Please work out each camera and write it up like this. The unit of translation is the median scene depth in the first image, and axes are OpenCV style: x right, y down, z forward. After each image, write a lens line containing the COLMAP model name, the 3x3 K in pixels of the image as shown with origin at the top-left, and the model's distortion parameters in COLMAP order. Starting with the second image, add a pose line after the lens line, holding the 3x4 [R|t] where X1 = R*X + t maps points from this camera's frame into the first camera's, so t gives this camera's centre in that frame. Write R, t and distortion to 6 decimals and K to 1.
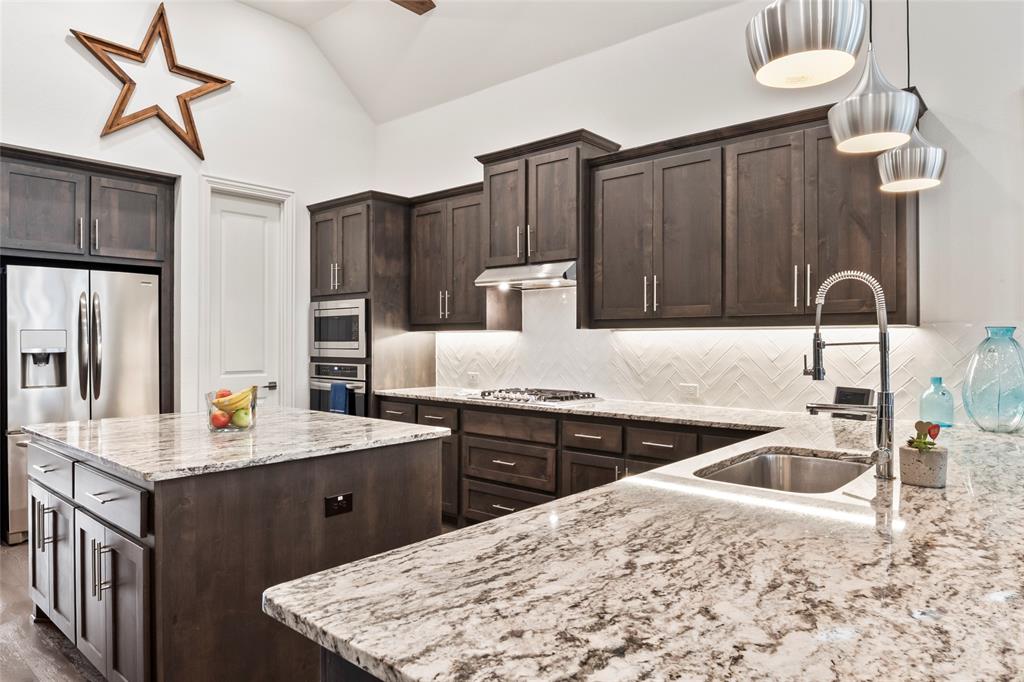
lens RADIAL K [[649.1, 0, 512.3], [0, 649.1, 335.5], [0, 0, 1]] dist [-0.022095, -0.002171]
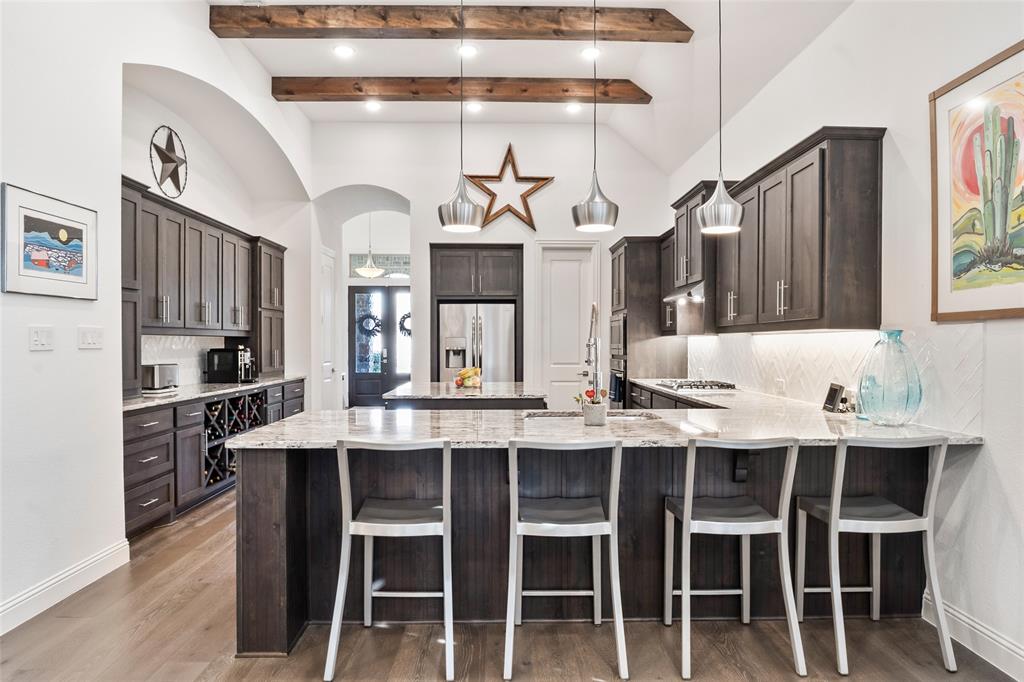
lens RADIAL K [[649.1, 0, 511.7], [0, 649.1, 340.7], [0, 0, 1]] dist [-0.022095, -0.002171]
pose [[0.671069, -0.002303, -0.741391, 0.714254], [0.004109, 0.999991, 0.000613, 0.000923], [0.741384, -0.003457, 0.671073, -0.141841]]
